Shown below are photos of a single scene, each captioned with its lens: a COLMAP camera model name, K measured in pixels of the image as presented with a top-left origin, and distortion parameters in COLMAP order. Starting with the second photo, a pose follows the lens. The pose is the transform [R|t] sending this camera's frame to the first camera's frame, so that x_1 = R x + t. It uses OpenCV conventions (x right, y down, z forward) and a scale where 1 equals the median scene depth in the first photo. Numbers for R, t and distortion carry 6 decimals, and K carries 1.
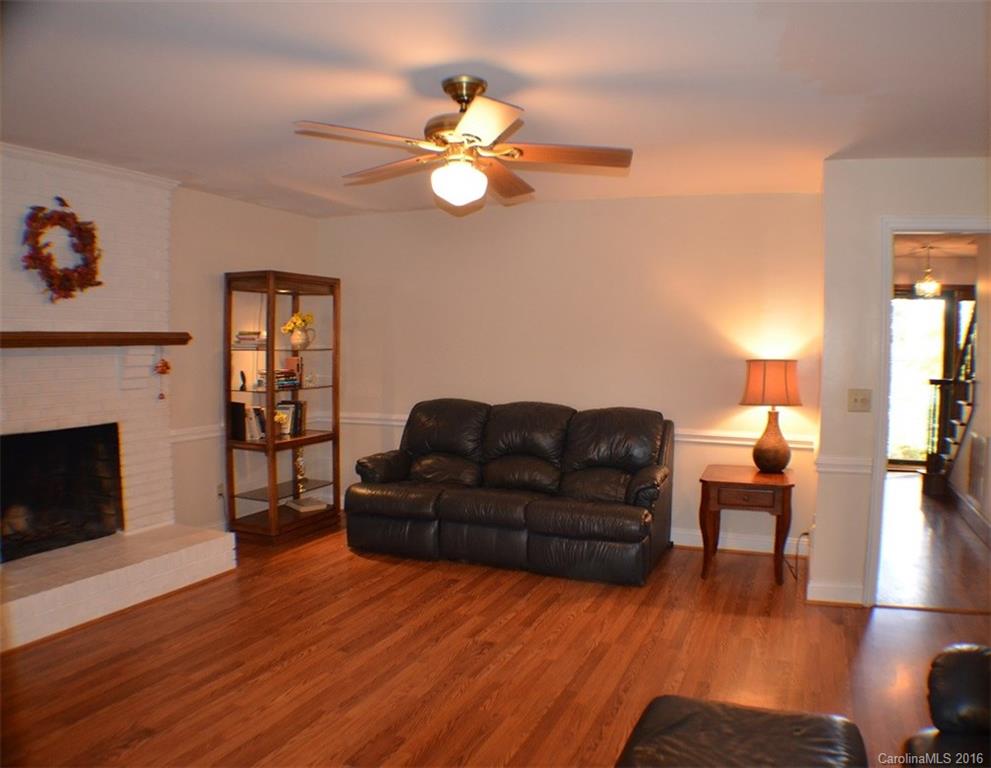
lens RADIAL K [[776.9, 0, 495.5], [0, 776.9, 384.0], [0, 0, 1]] dist [-0.169571, 0.004857]
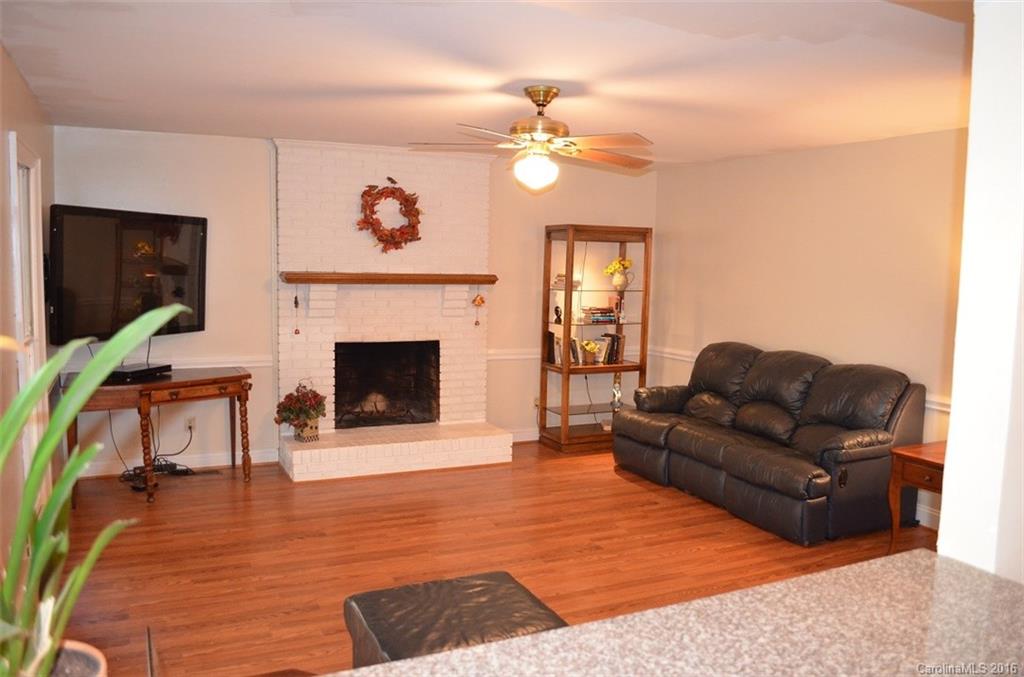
lens RADIAL K [[830.1, 0, 512.0], [0, 830.1, 338.5], [0, 0, 1]] dist [-0.006434, -0.003458]
pose [[0.743898, 0.072820, -0.664314, 0.560853], [-0.052049, 0.997339, 0.051040, -0.033657], [0.666264, -0.003392, 0.745709, -0.041204]]
